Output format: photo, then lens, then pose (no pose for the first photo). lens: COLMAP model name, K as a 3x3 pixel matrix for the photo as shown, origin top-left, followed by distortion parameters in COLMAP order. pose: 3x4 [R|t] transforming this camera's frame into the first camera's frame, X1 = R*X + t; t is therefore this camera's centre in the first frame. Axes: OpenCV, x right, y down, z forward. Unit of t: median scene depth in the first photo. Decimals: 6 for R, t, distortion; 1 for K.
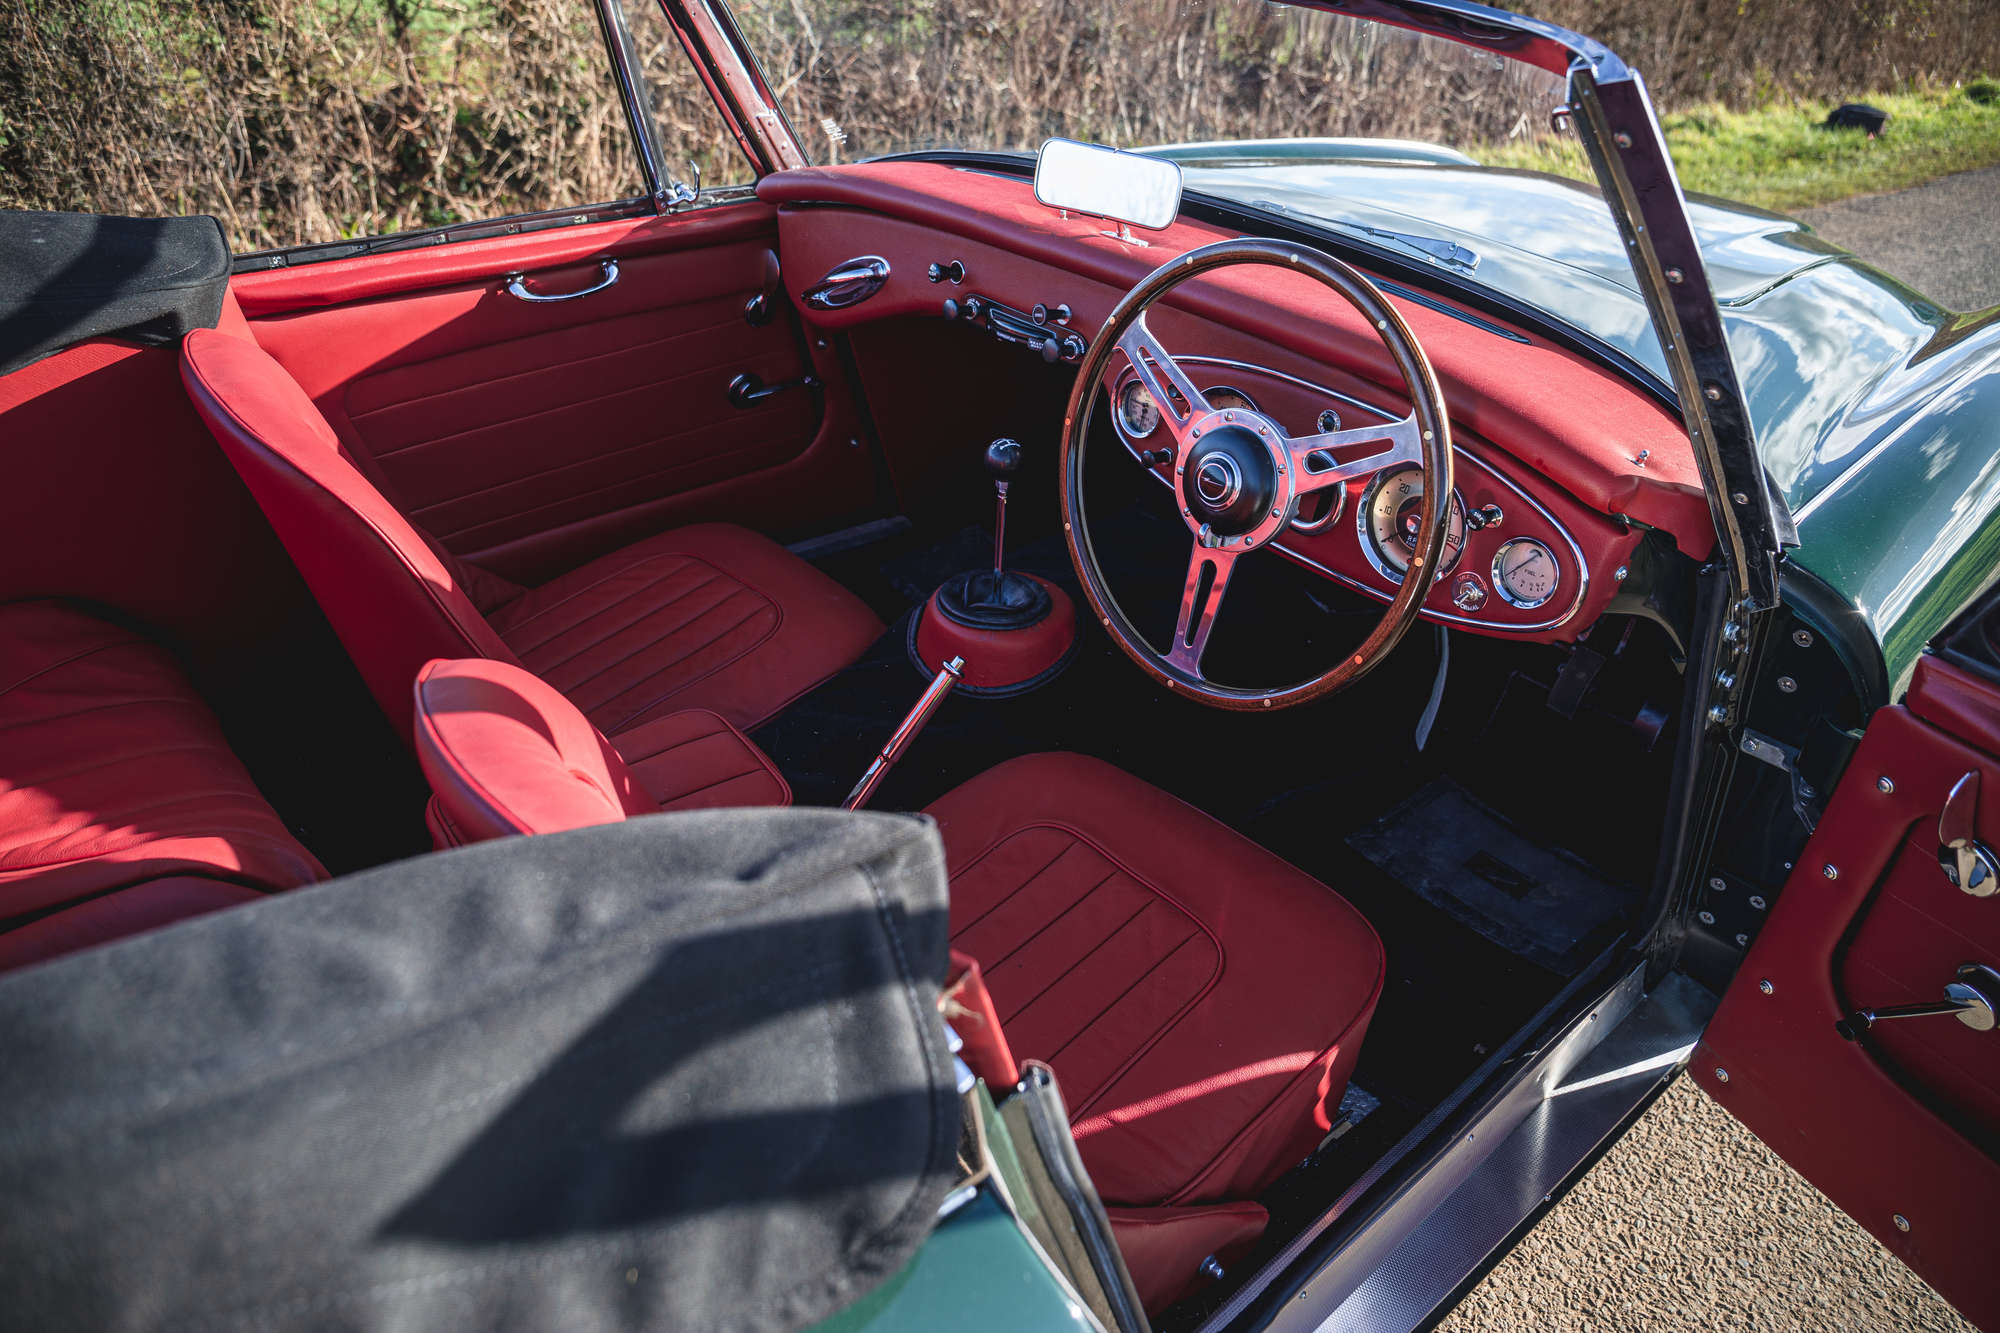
lens RADIAL K [[1354.3, 0, 1000.0], [0, 1354.3, 666.5], [0, 0, 1]] dist [-0.052467, 0.001726]
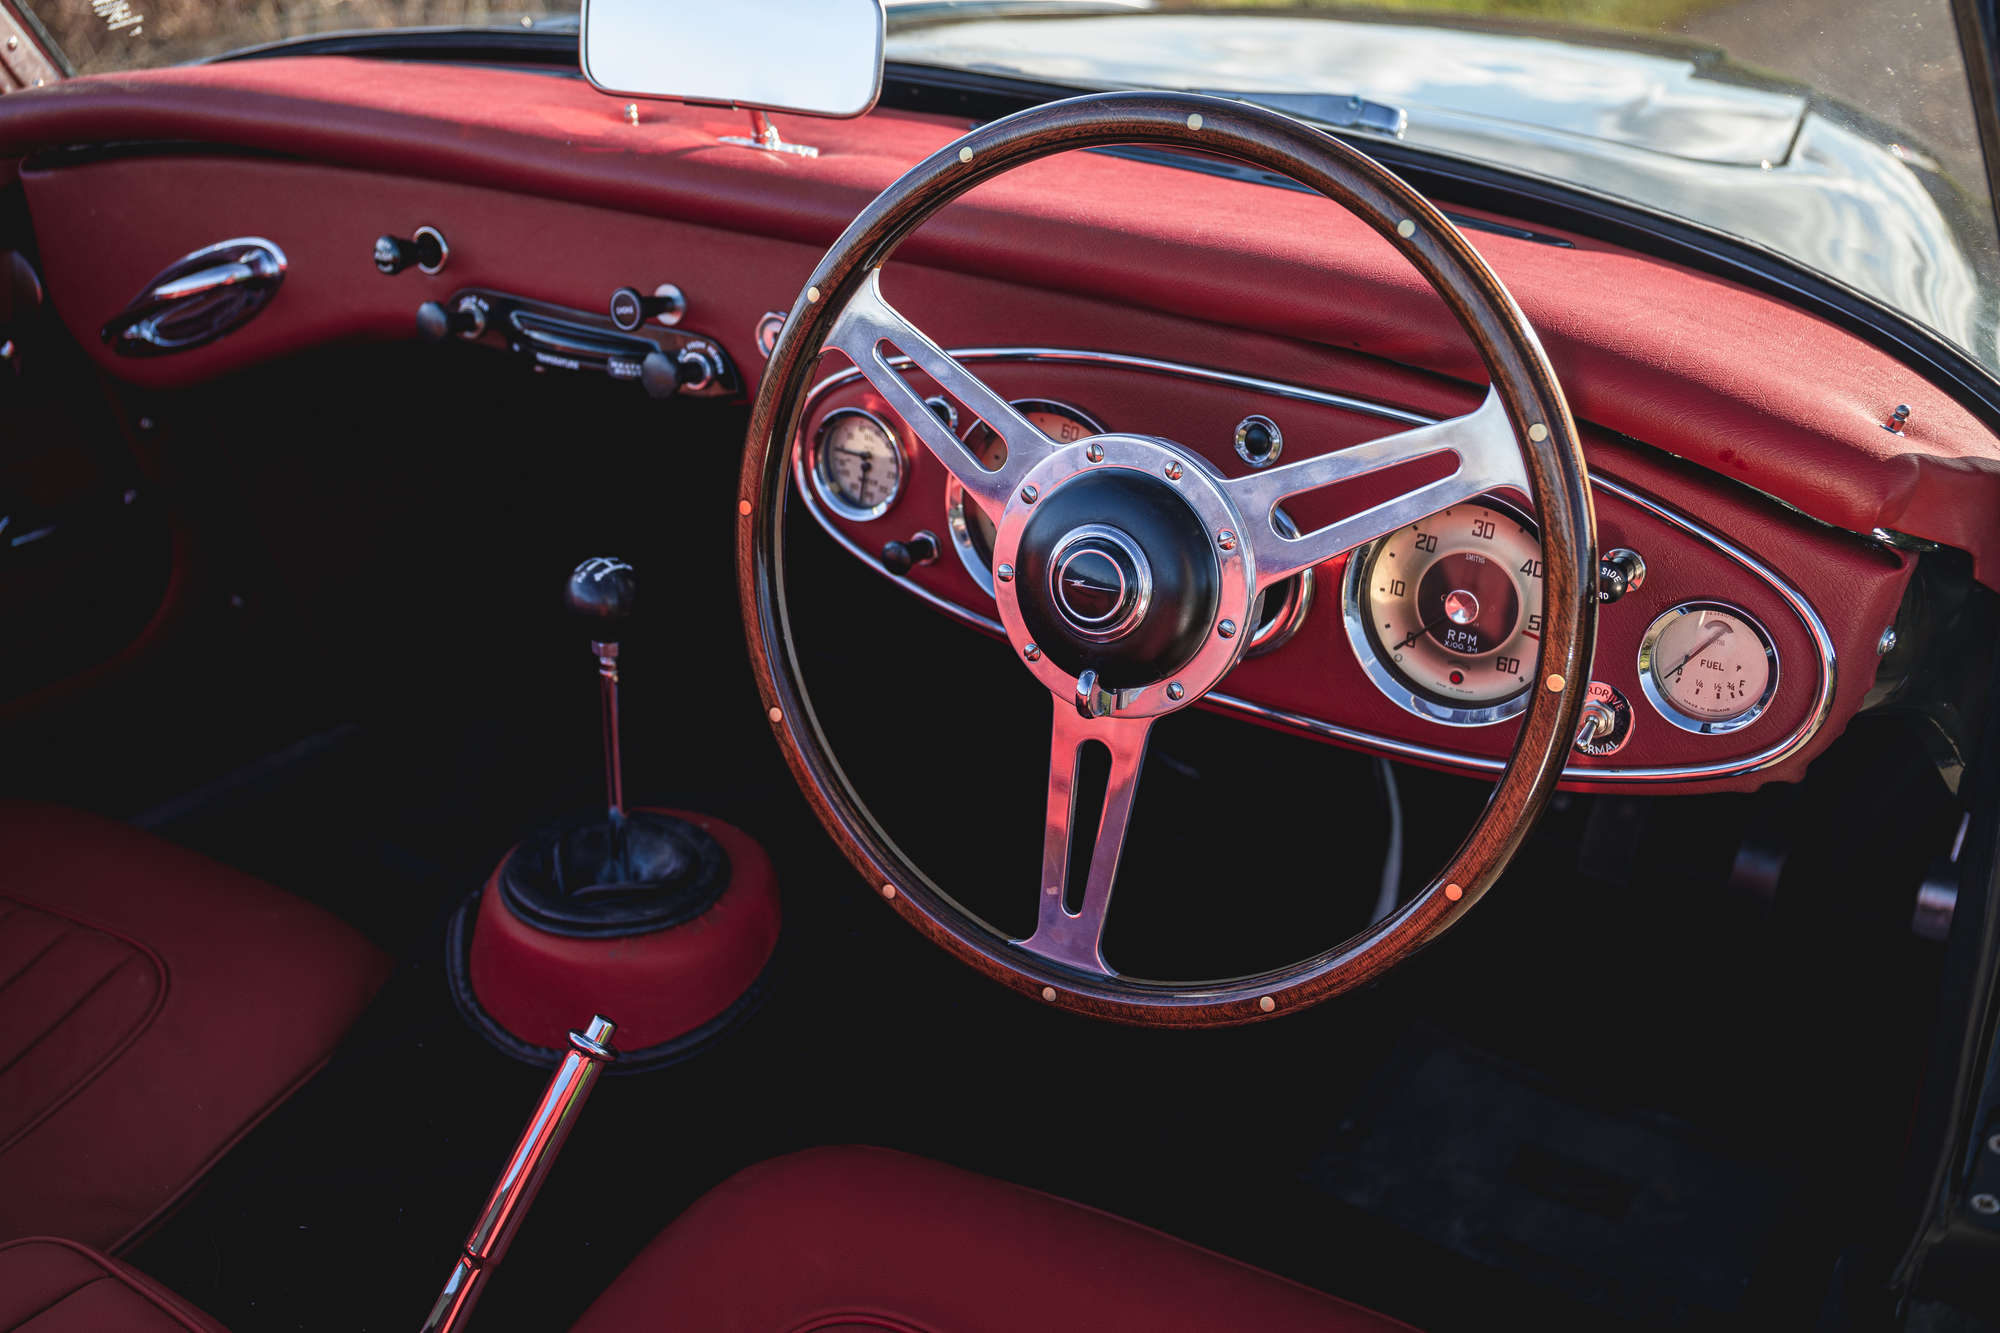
lens RADIAL K [[2083.2, 0, 1001.1], [0, 2083.2, 690.8], [0, 0, 1]] dist [0.003360, 0.014802]
pose [[0.951924, -0.158545, 0.262117, -0.070858], [0.179143, 0.982200, -0.056492, -0.054103], [-0.248494, 0.100732, 0.963381, 0.242030]]
